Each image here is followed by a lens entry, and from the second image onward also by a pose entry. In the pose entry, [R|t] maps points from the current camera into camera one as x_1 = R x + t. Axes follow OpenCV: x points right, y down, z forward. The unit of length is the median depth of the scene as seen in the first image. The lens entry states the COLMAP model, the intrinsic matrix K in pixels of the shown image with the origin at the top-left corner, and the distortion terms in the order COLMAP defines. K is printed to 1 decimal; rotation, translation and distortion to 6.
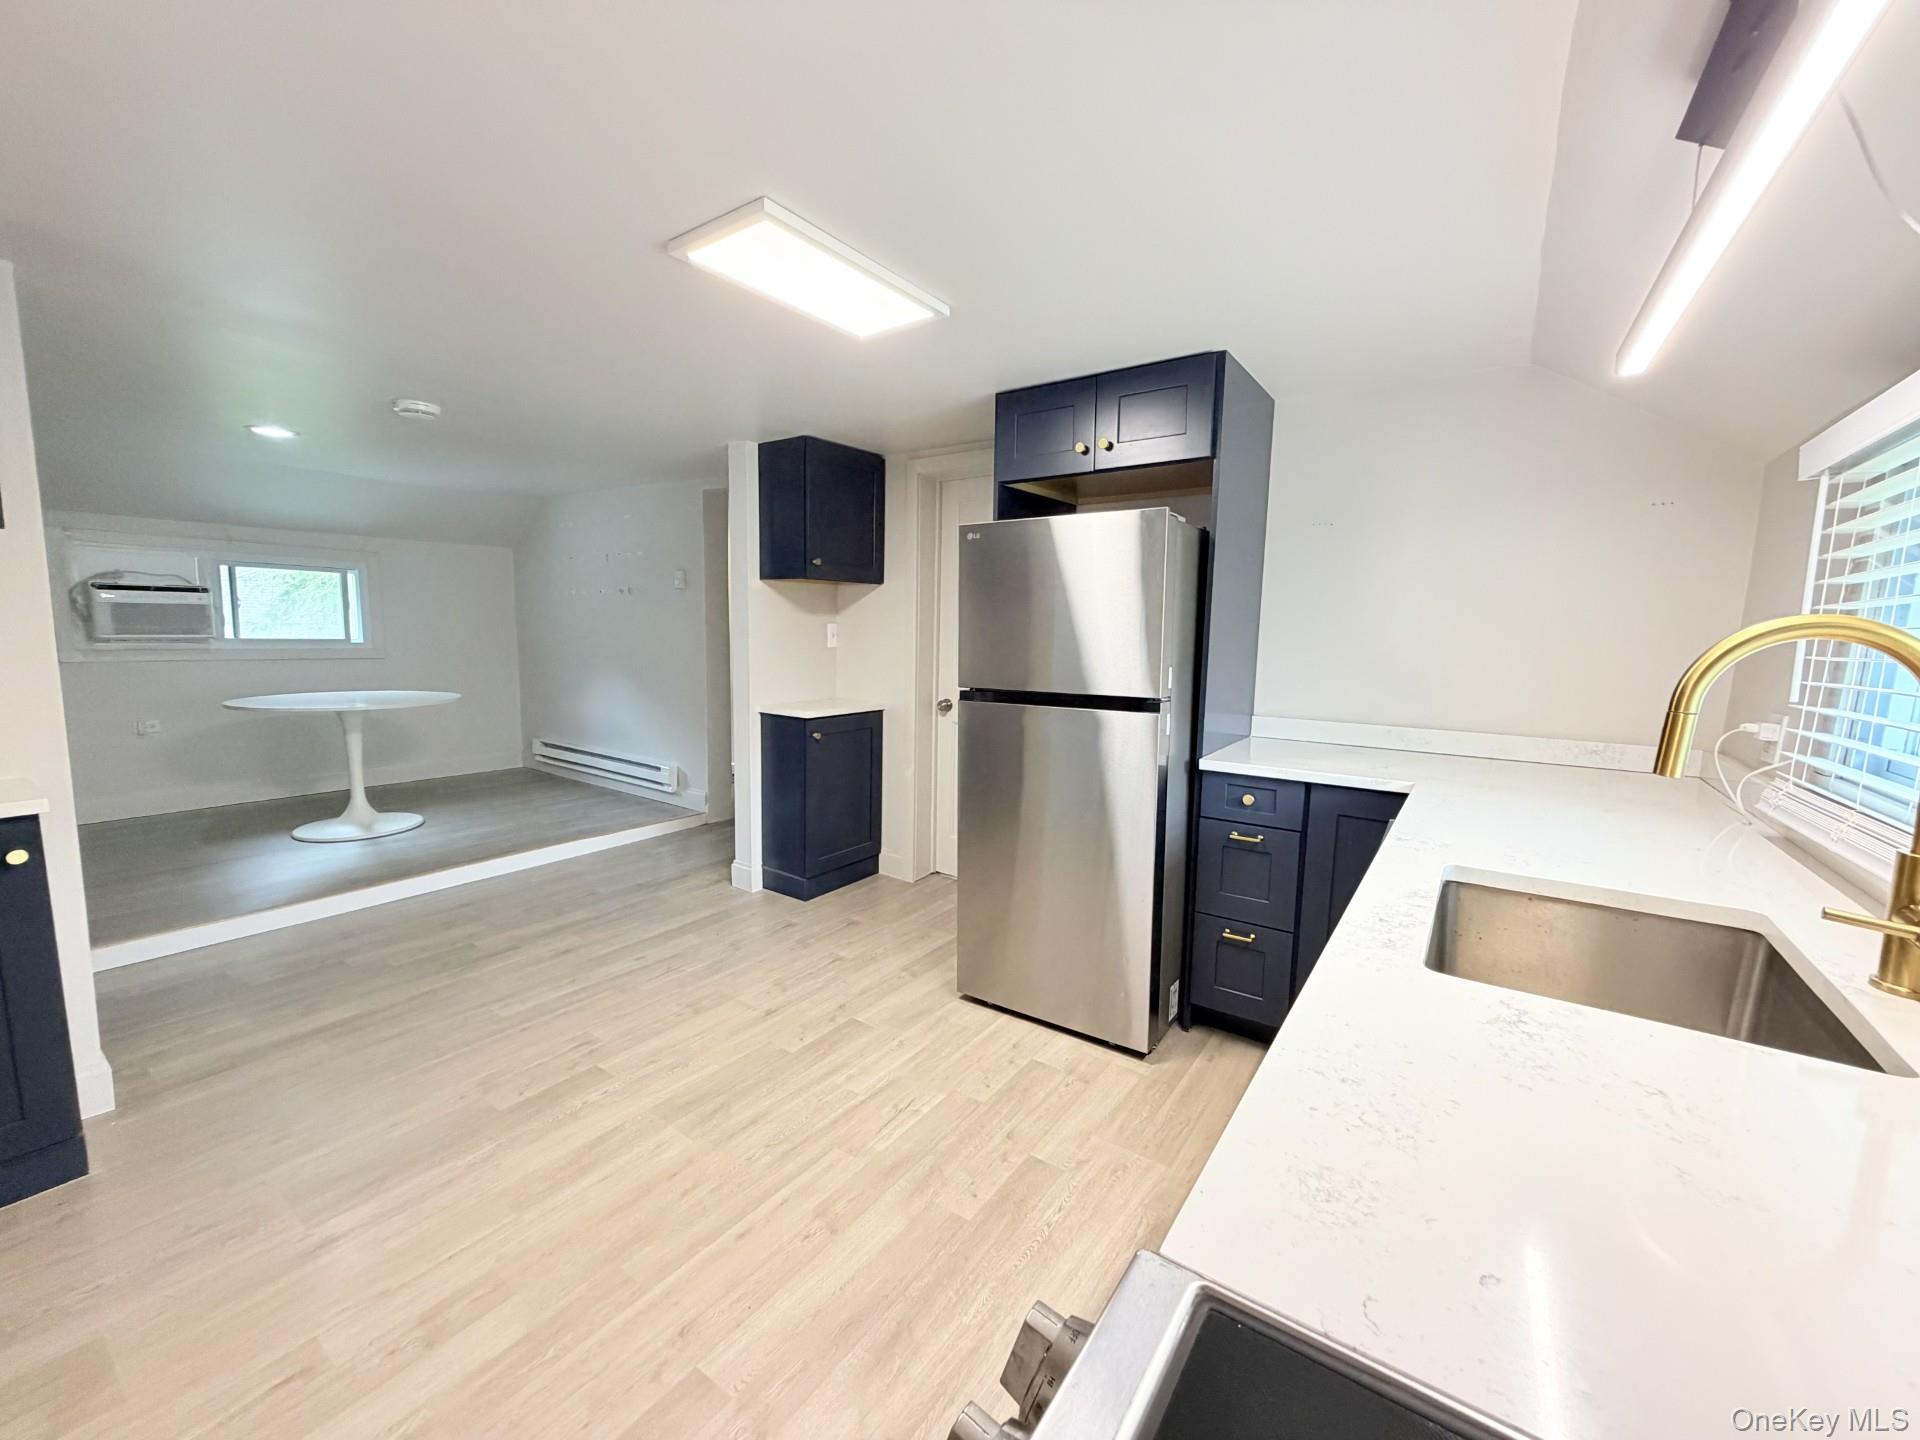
lens RADIAL K [[764.2, 0, 954.6], [0, 764.2, 720.1], [0, 0, 1]] dist [0.000655, -0.000007]
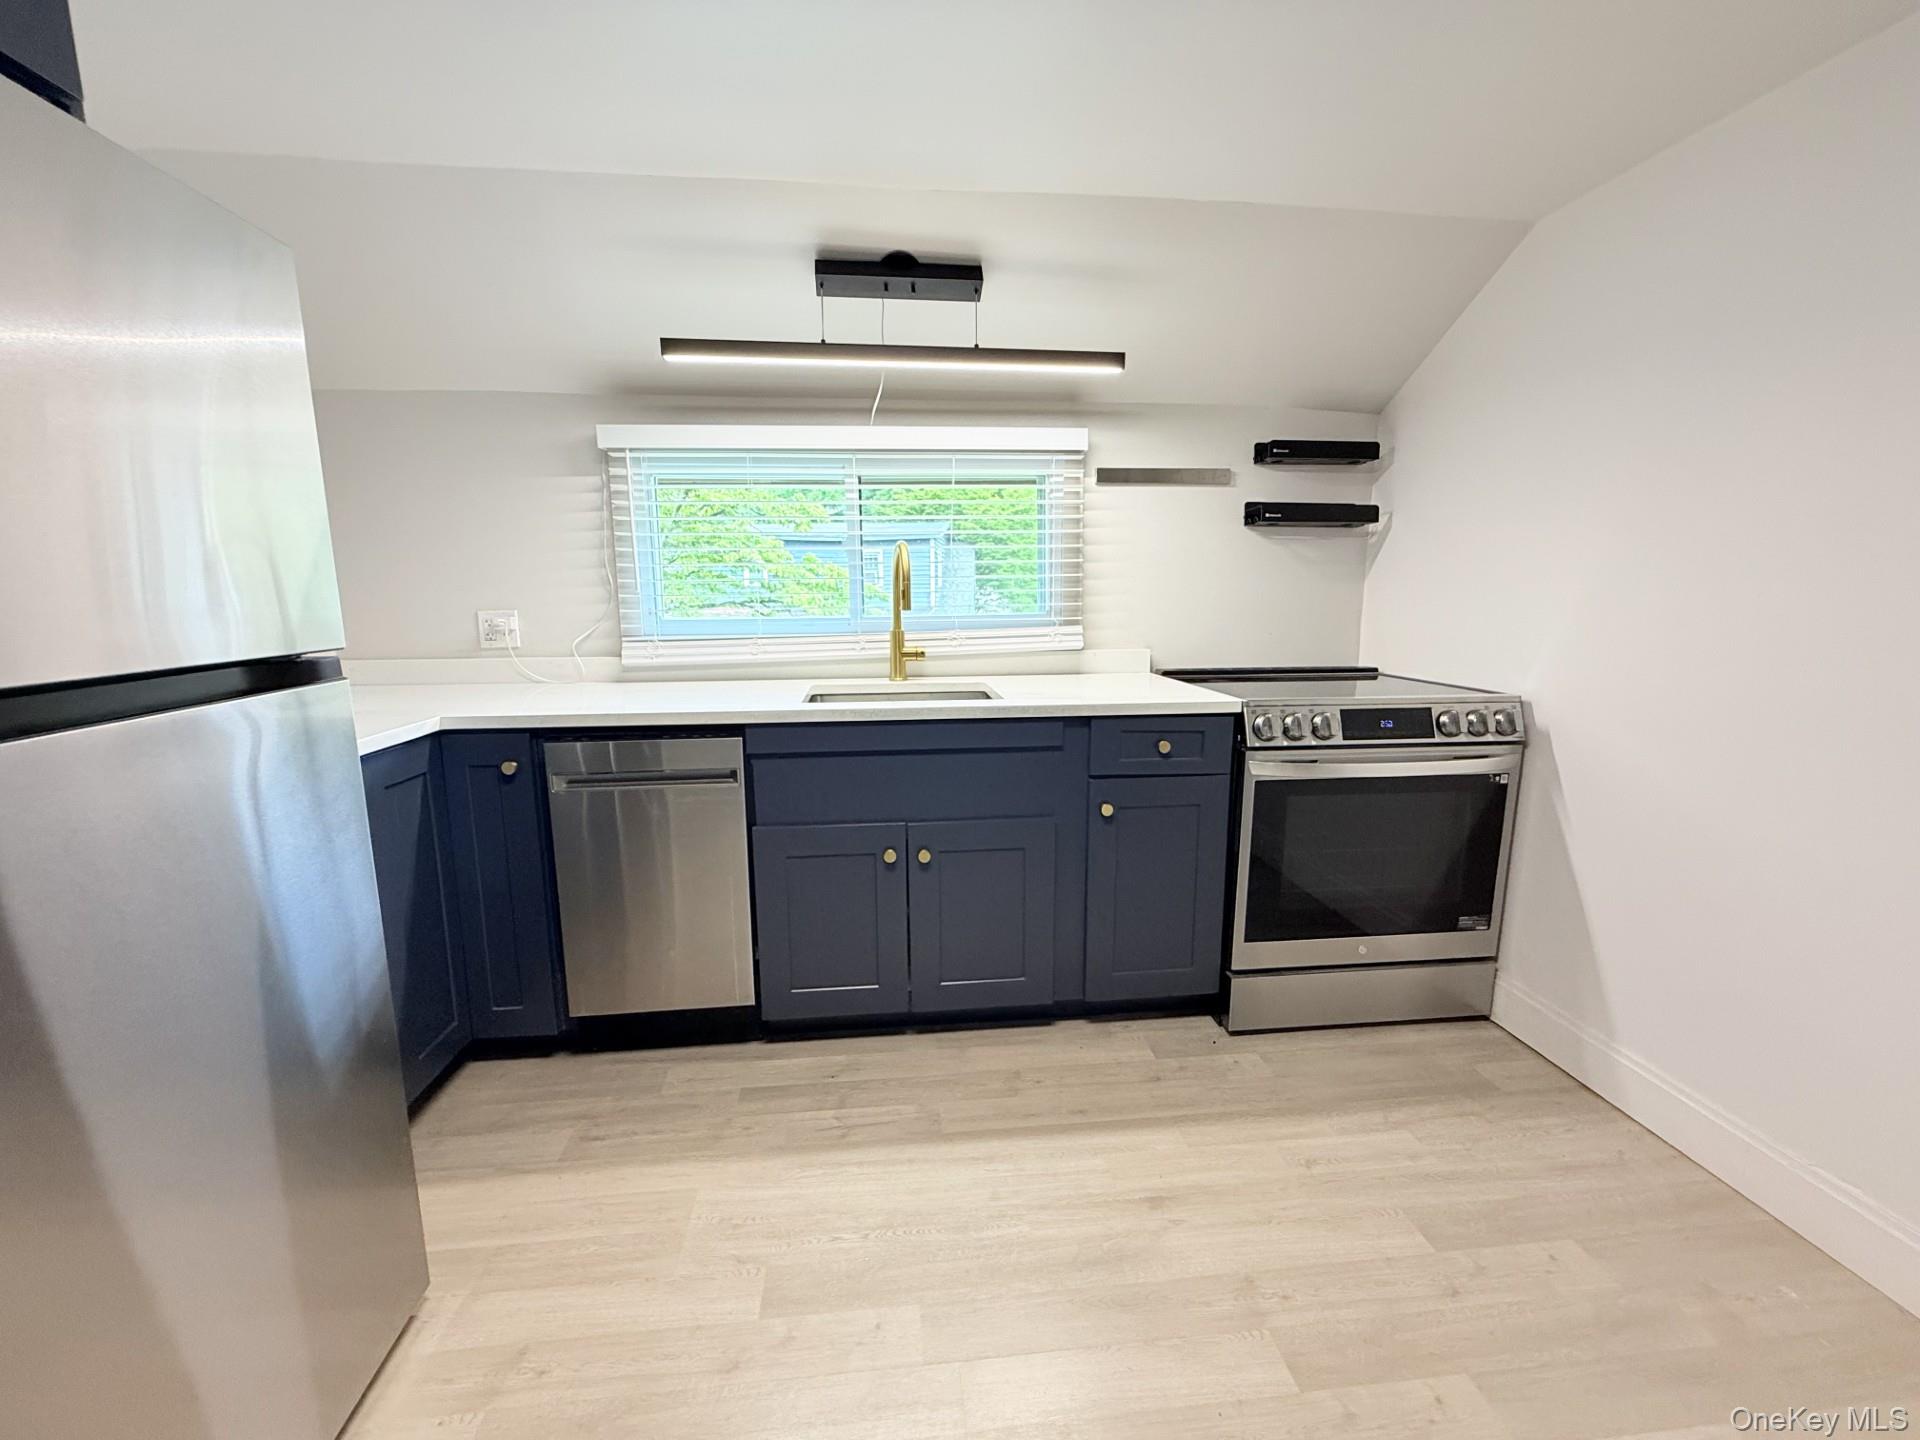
lens RADIAL K [[764.2, 0, 954.6], [0, 764.2, 720.1], [0, 0, 1]] dist [0.000655, -0.000007]
pose [[-0.654399, -0.141387, 0.742813, -0.329313], [0.082502, 0.963148, 0.256008, -0.068495], [-0.751635, 0.228815, -0.618618, 0.884149]]
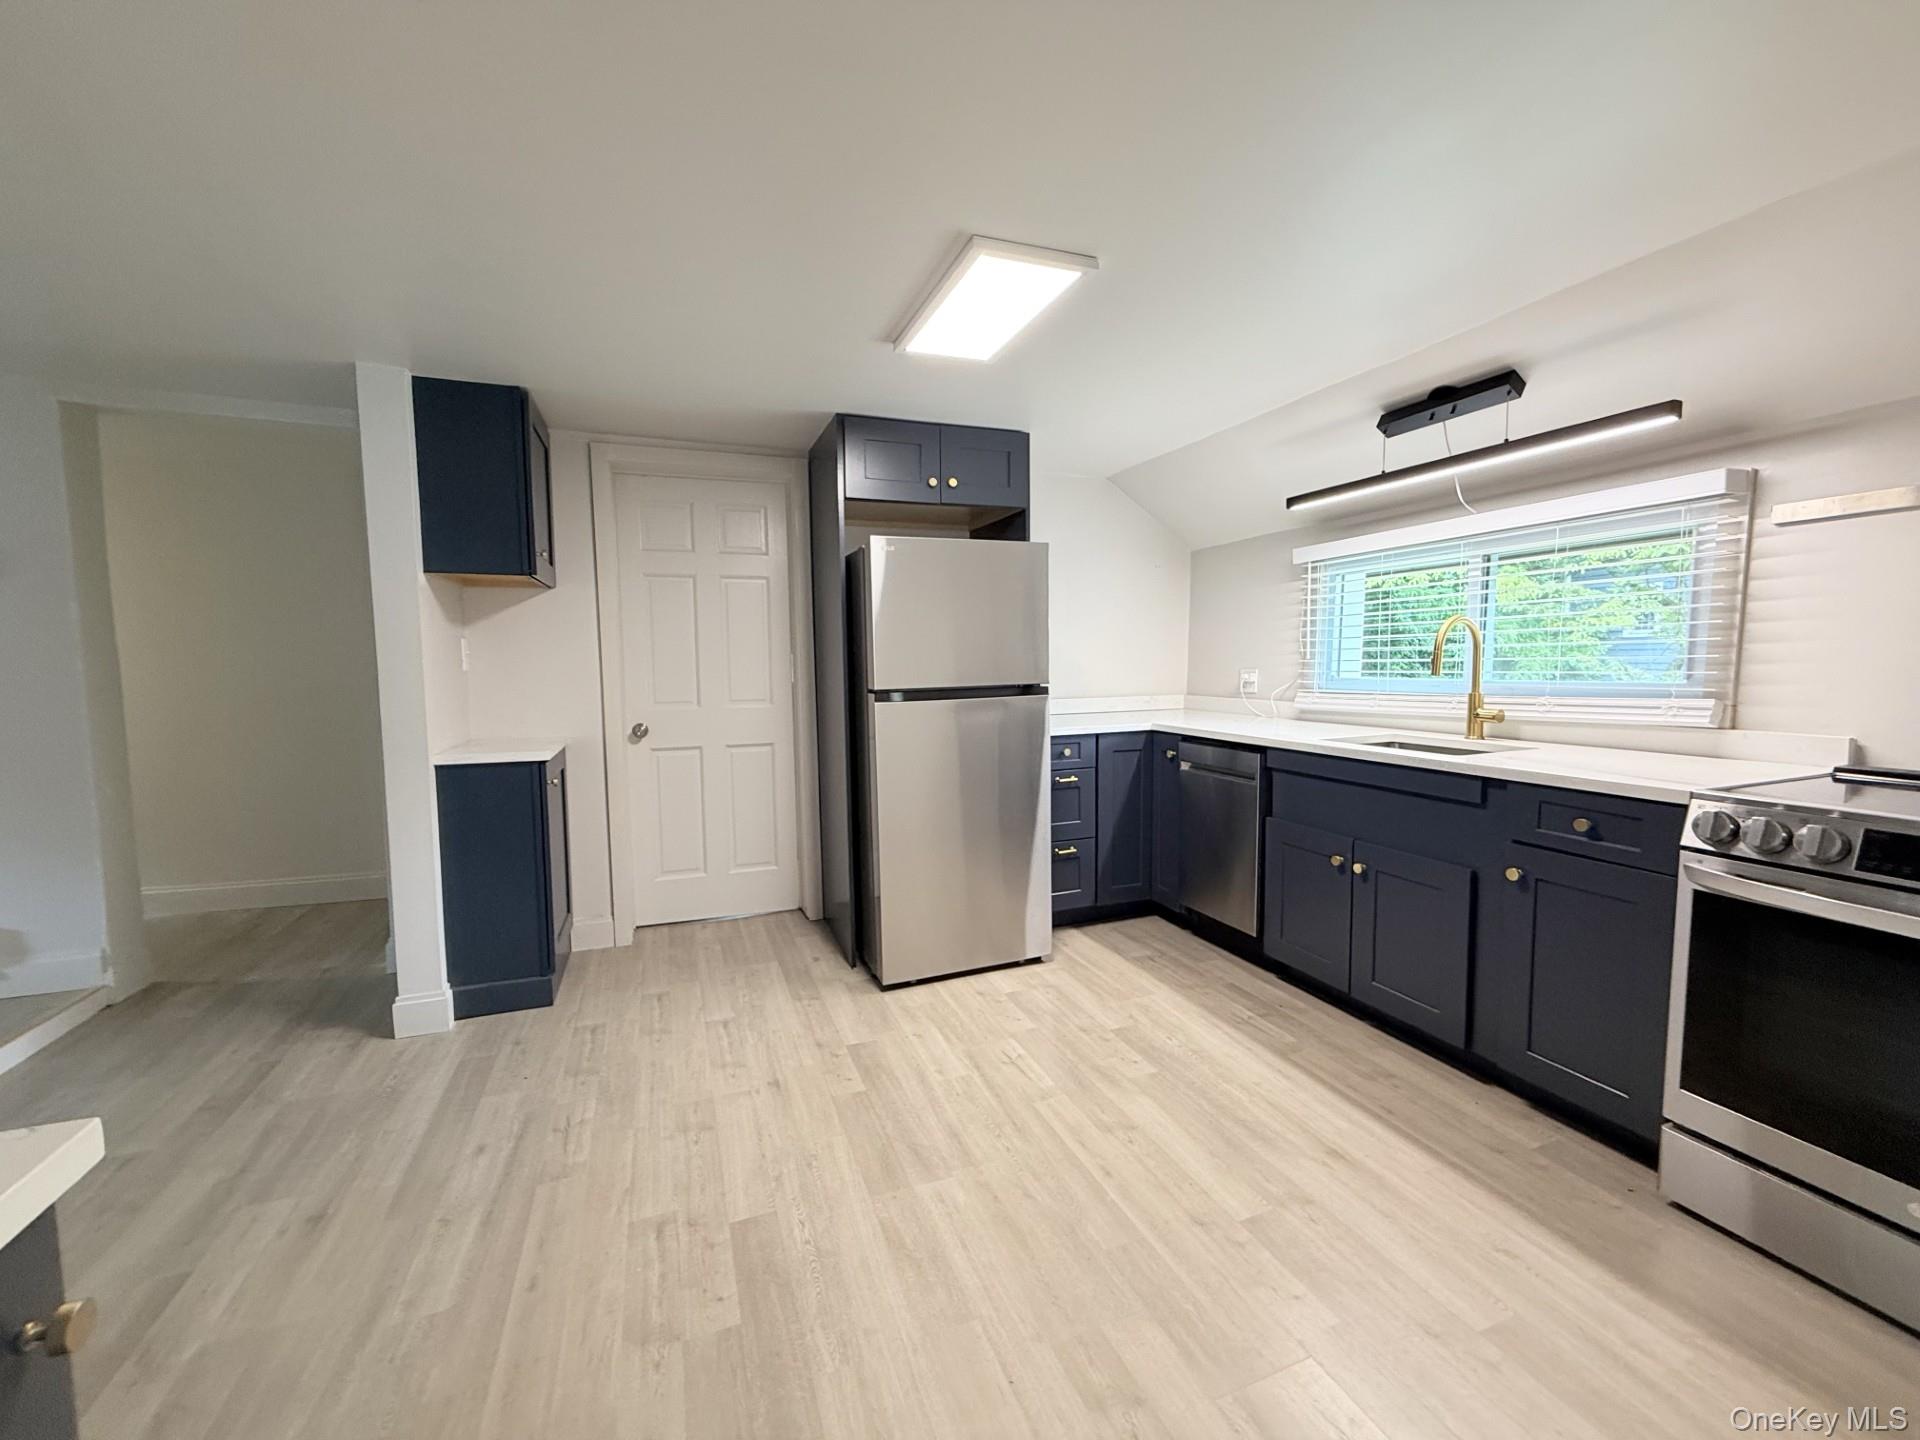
lens RADIAL K [[764.2, 0, 954.6], [0, 764.2, 720.1], [0, 0, 1]] dist [0.000655, -0.000007]
pose [[0.558064, -0.093669, 0.824494, -0.816973], [0.121922, 0.992081, 0.030184, -0.021607], [-0.820792, 0.083680, 0.565065, 0.330553]]
